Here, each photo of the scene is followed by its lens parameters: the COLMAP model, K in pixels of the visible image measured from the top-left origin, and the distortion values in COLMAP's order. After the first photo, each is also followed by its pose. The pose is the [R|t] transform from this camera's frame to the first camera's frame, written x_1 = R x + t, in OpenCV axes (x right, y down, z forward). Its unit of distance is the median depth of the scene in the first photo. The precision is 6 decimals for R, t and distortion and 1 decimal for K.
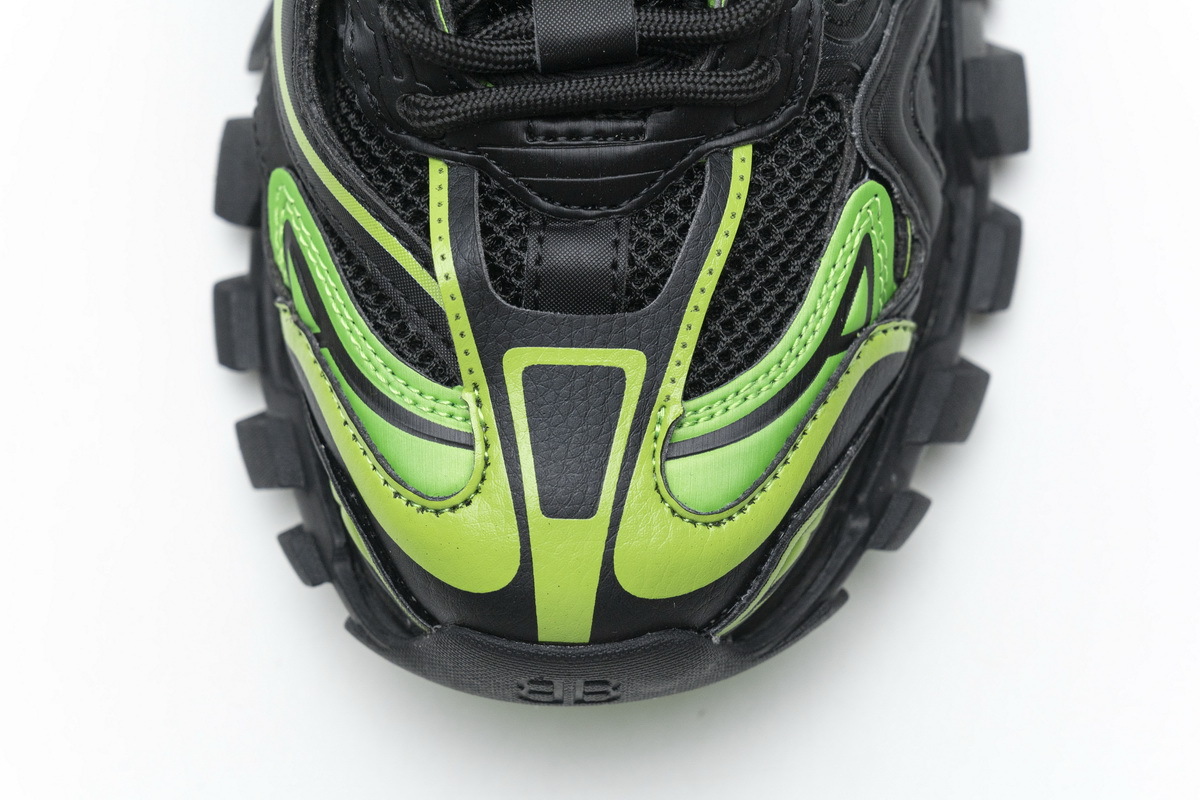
lens RADIAL K [[2284.6, 0, 604.8], [0, 2284.6, 397.2], [0, 0, 1]] dist [-0.016661, 0.000000]
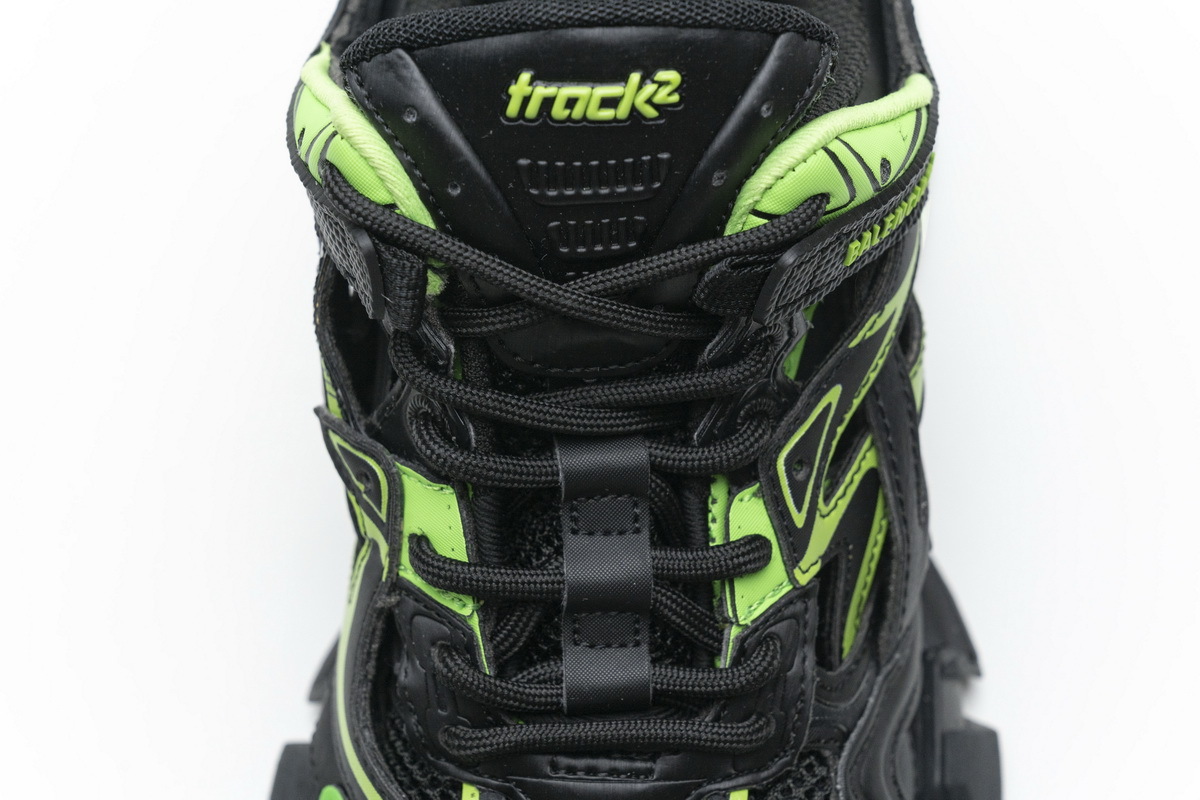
lens RADIAL K [[2284.6, 0, 601.7], [0, 2284.6, 402.0], [0, 0, 1]] dist [-0.016661, 0.000000]
pose [[0.997917, 0.059547, -0.024823, 0.008804], [-0.064183, 0.955280, -0.288653, 0.038025], [0.006524, 0.289644, 0.957112, -0.144941]]
